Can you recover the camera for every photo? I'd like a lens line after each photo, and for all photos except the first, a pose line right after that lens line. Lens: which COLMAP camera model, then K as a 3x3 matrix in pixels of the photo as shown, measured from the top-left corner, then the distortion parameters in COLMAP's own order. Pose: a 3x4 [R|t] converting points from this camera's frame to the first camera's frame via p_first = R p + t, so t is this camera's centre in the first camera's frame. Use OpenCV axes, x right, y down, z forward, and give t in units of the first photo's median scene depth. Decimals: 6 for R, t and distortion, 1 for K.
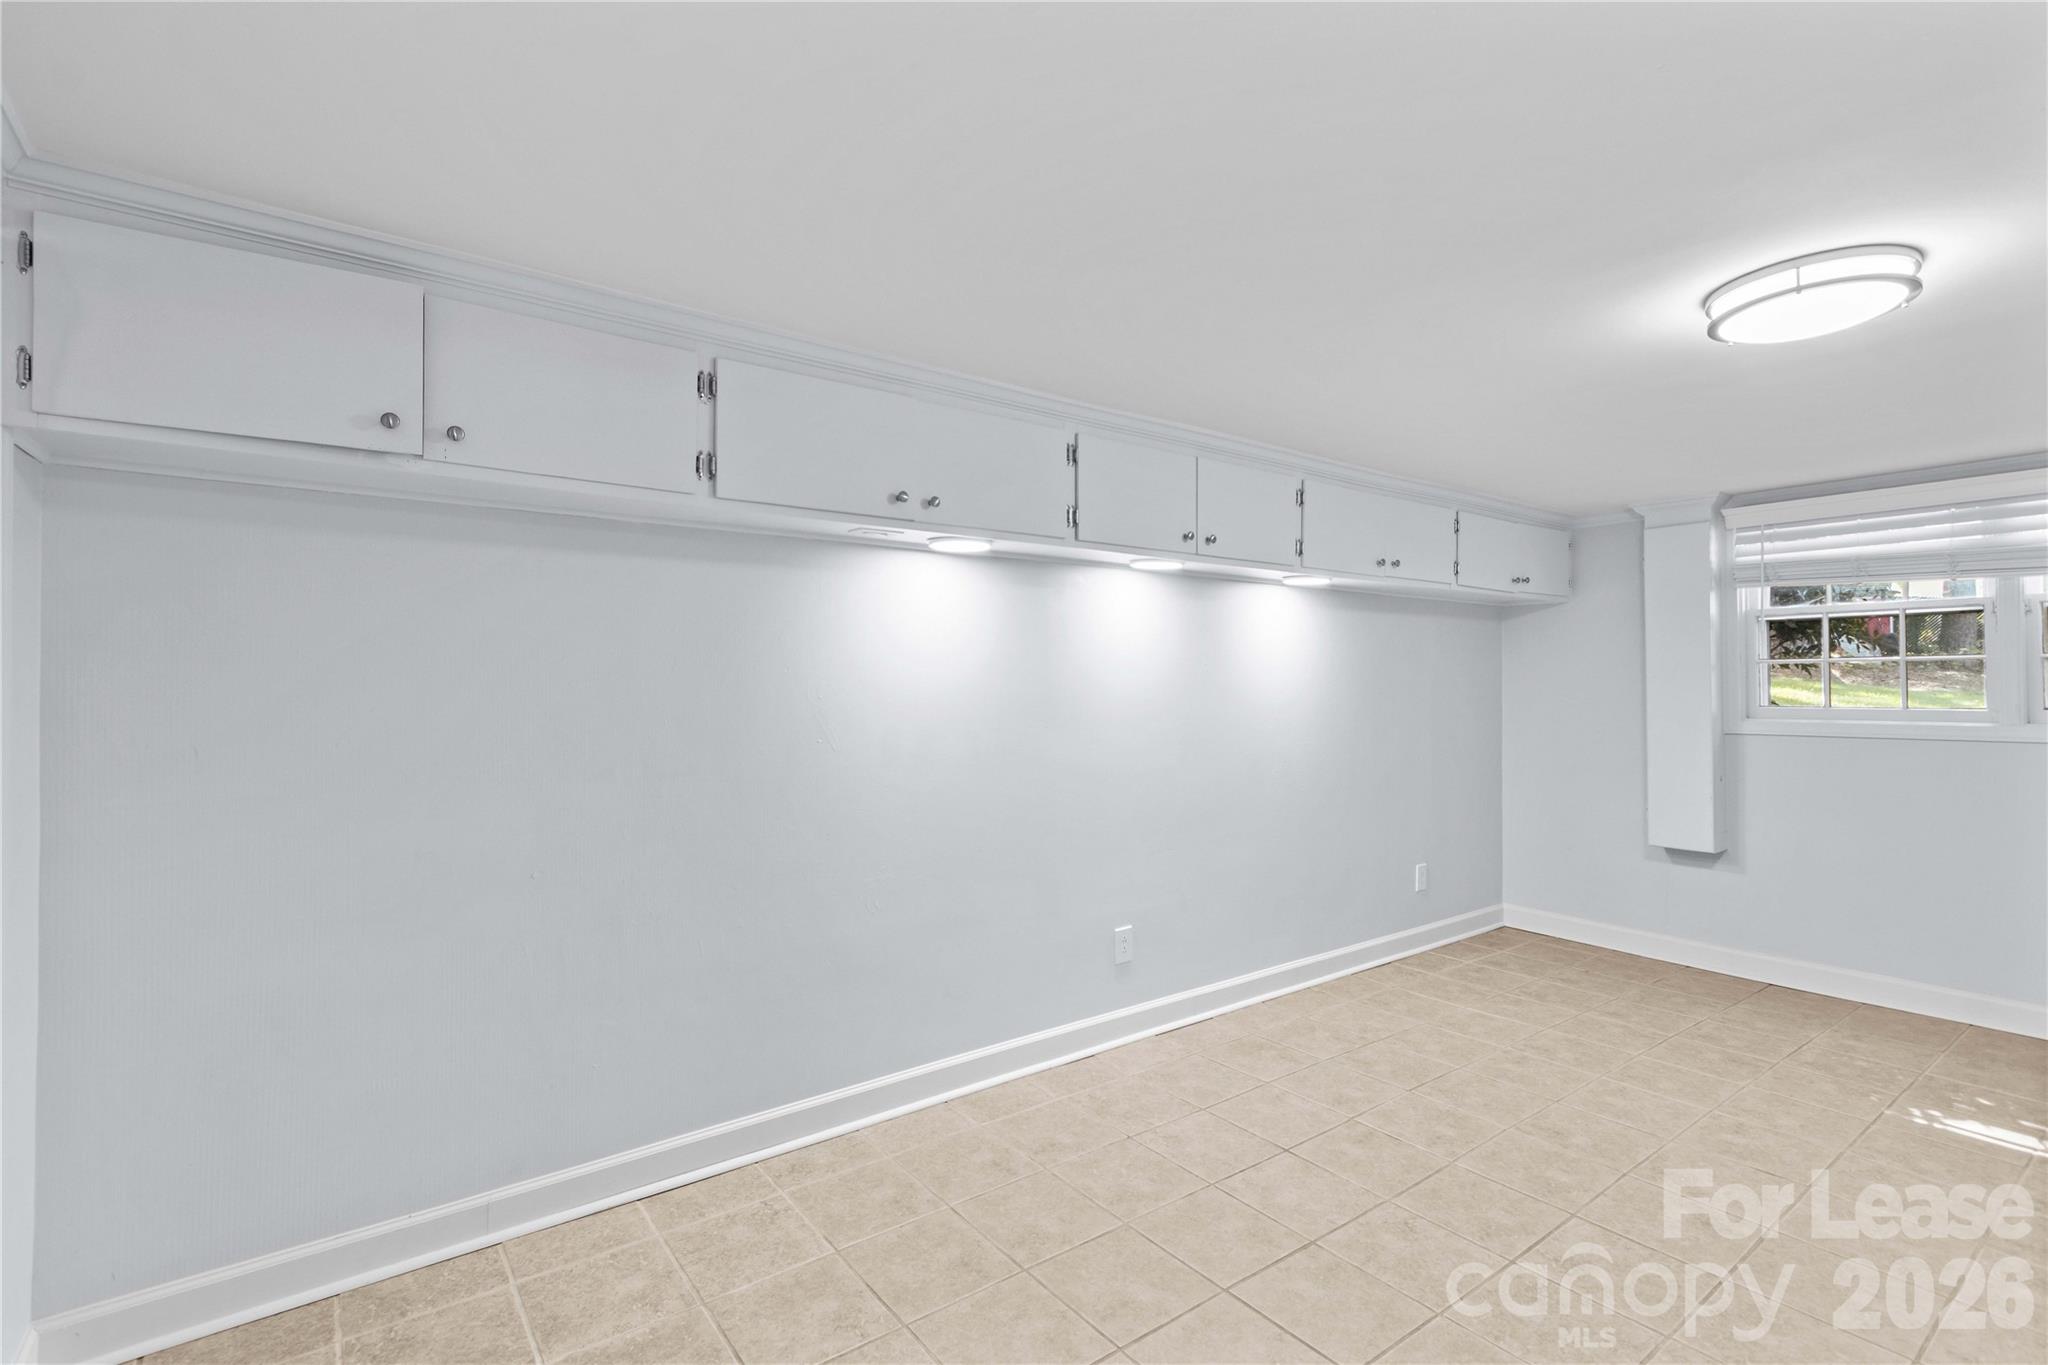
lens RADIAL K [[963.7, 0, 1003.6], [0, 963.7, 674.4], [0, 0, 1]] dist [0.007507, -0.000565]
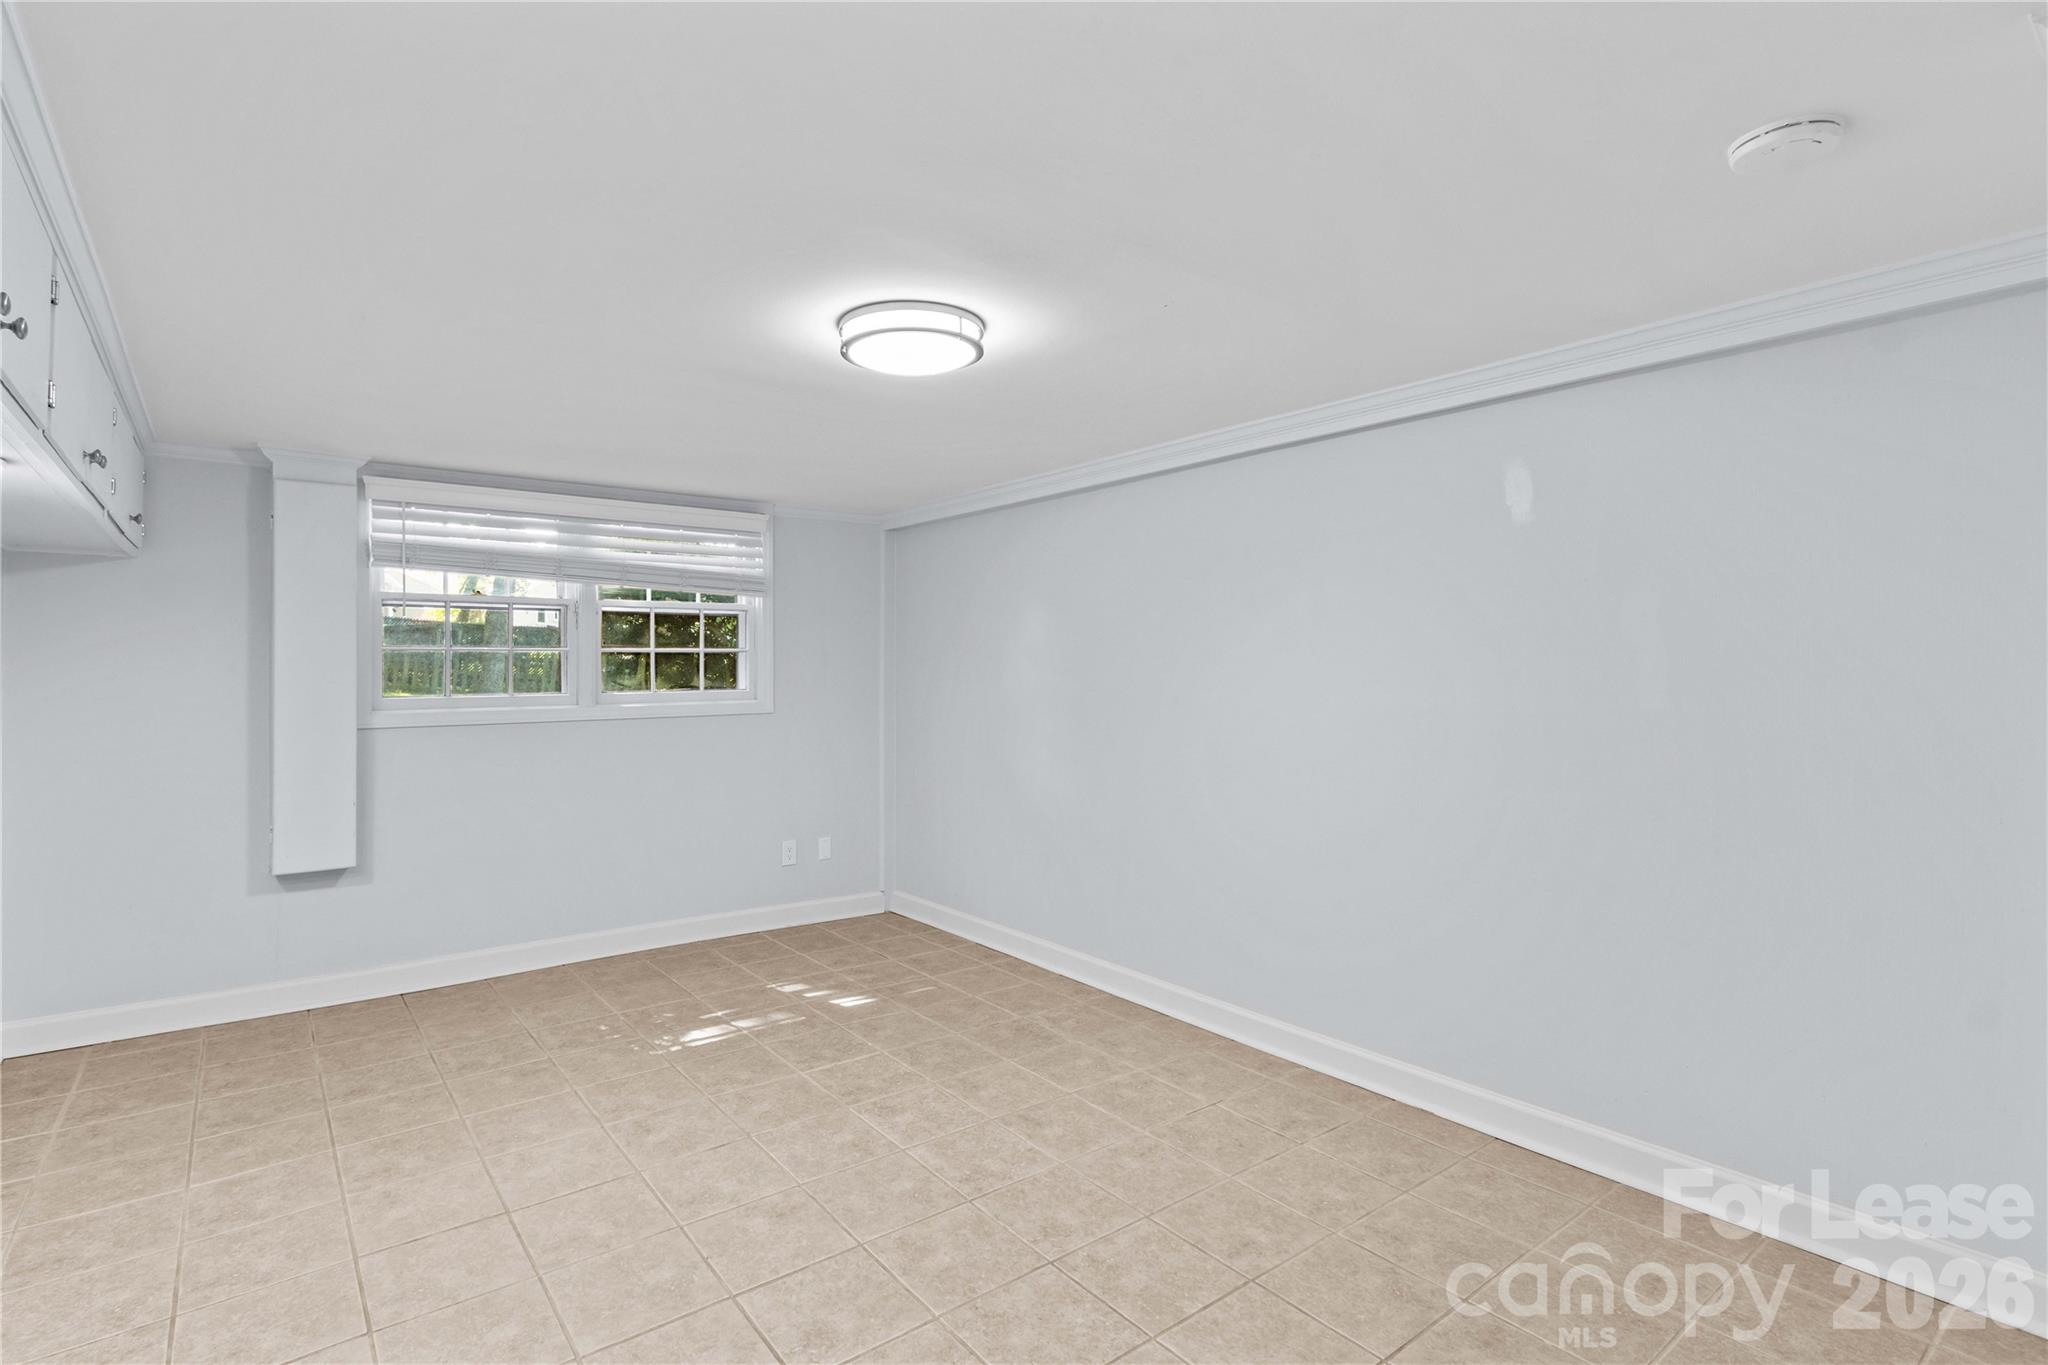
lens RADIAL K [[963.7, 0, 1003.6], [0, 963.7, 674.4], [0, 0, 1]] dist [0.007507, -0.000565]
pose [[-0.021474, -0.005719, 0.999753, -0.182563], [-0.010136, 0.999933, 0.005503, 0.000032], [-0.999718, -0.010015, -0.021530, 0.529861]]
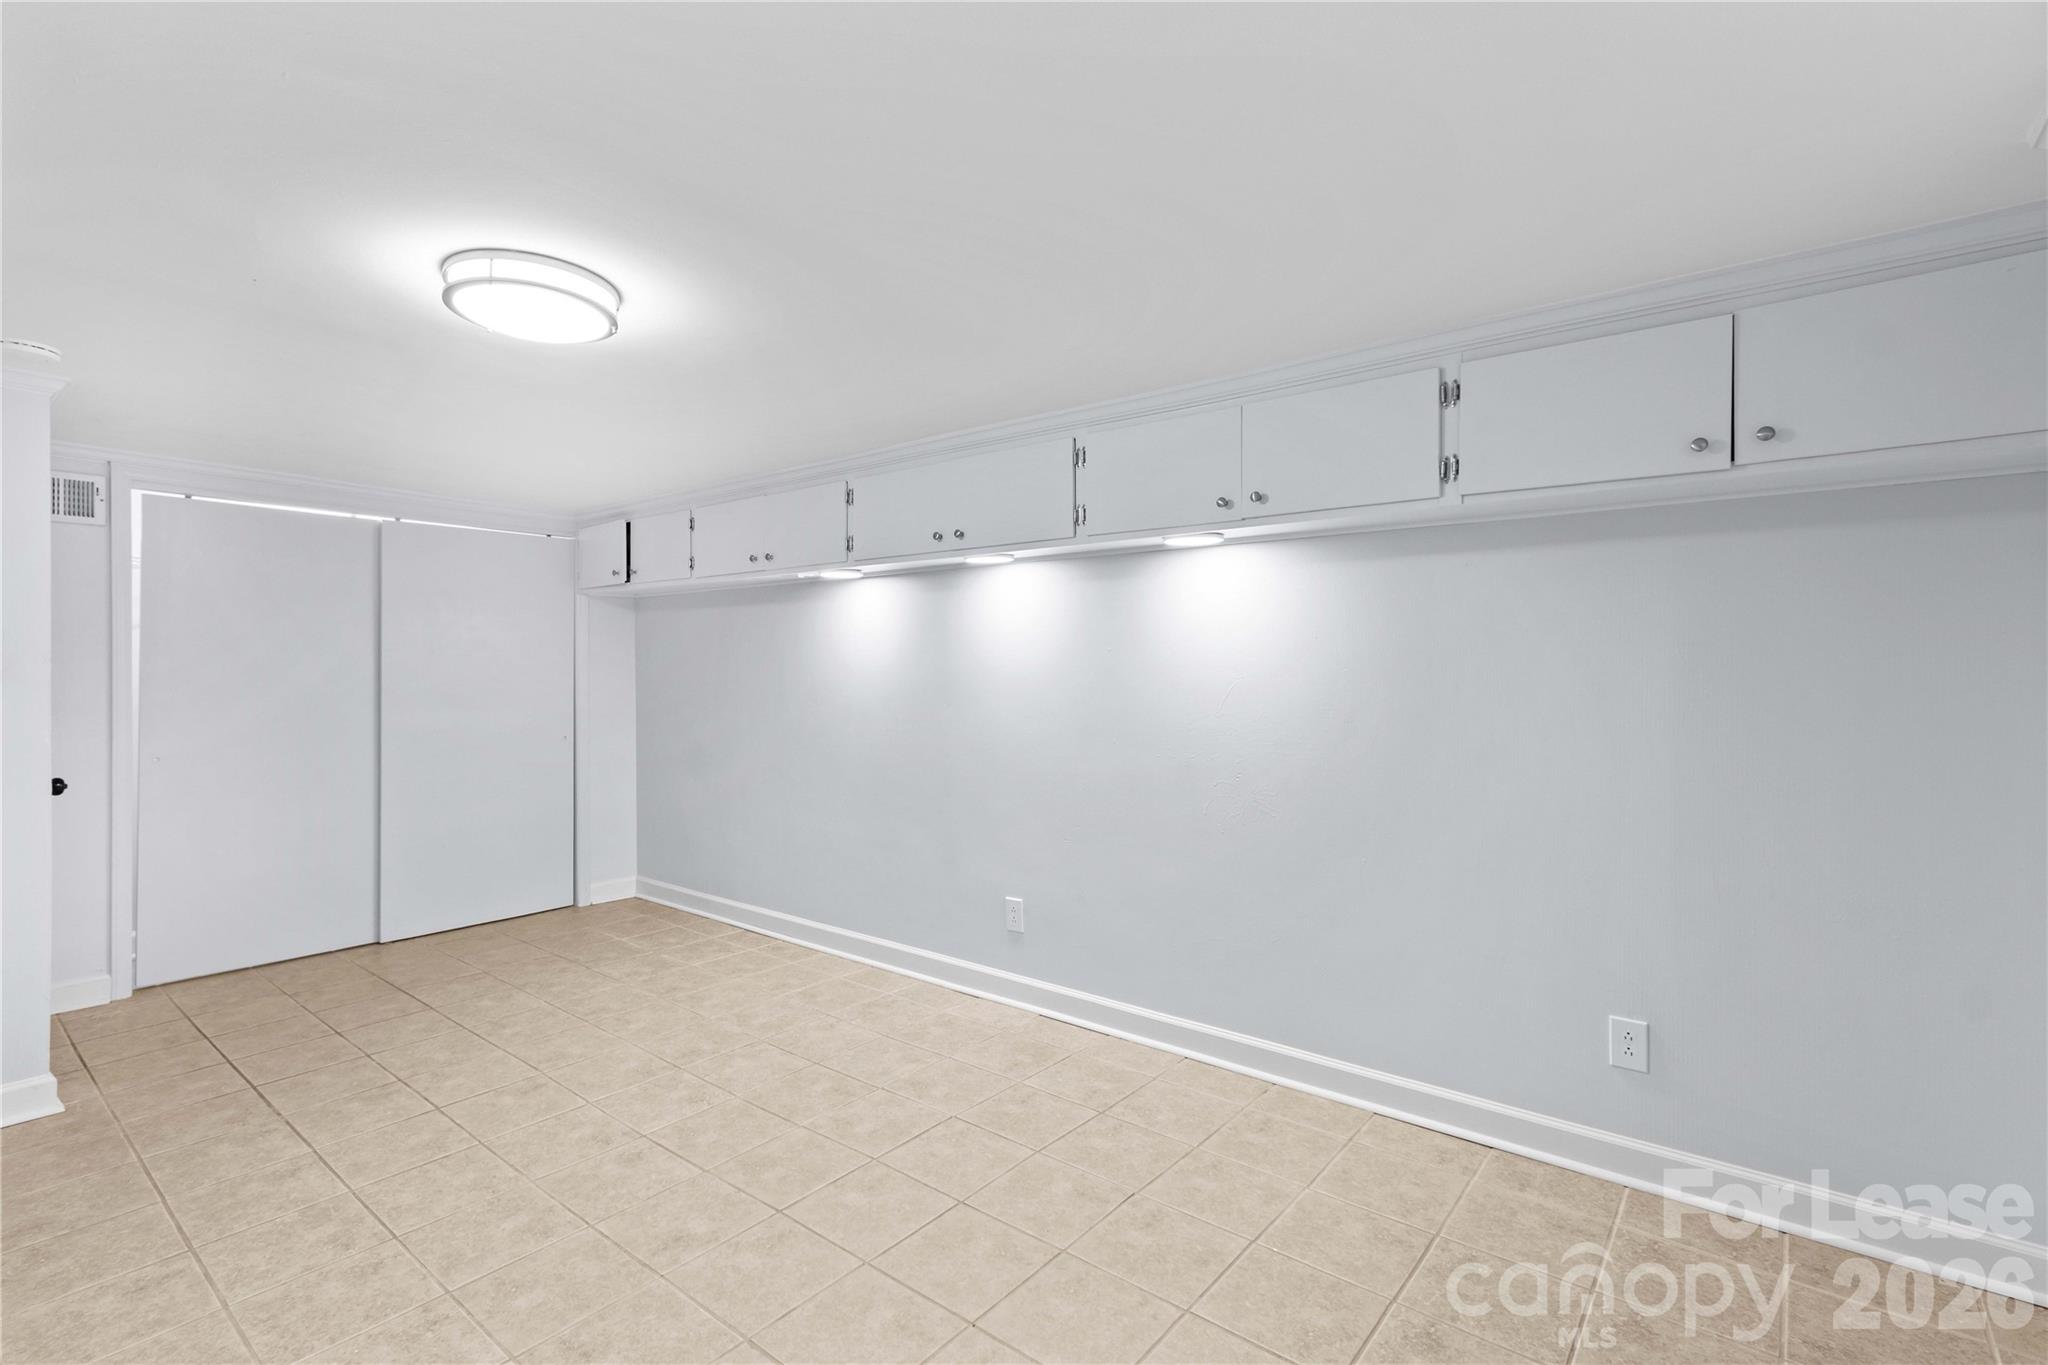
lens RADIAL K [[967.5, 0, 1005.8], [0, 967.5, 687.3], [0, 0, 1]] dist [0.000888, -0.000277]
pose [[0.225240, 0.016342, -0.974166, 1.141734], [0.005392, 0.999823, 0.018019, 0.007660], [0.974288, -0.009311, 0.225112, 0.734663]]
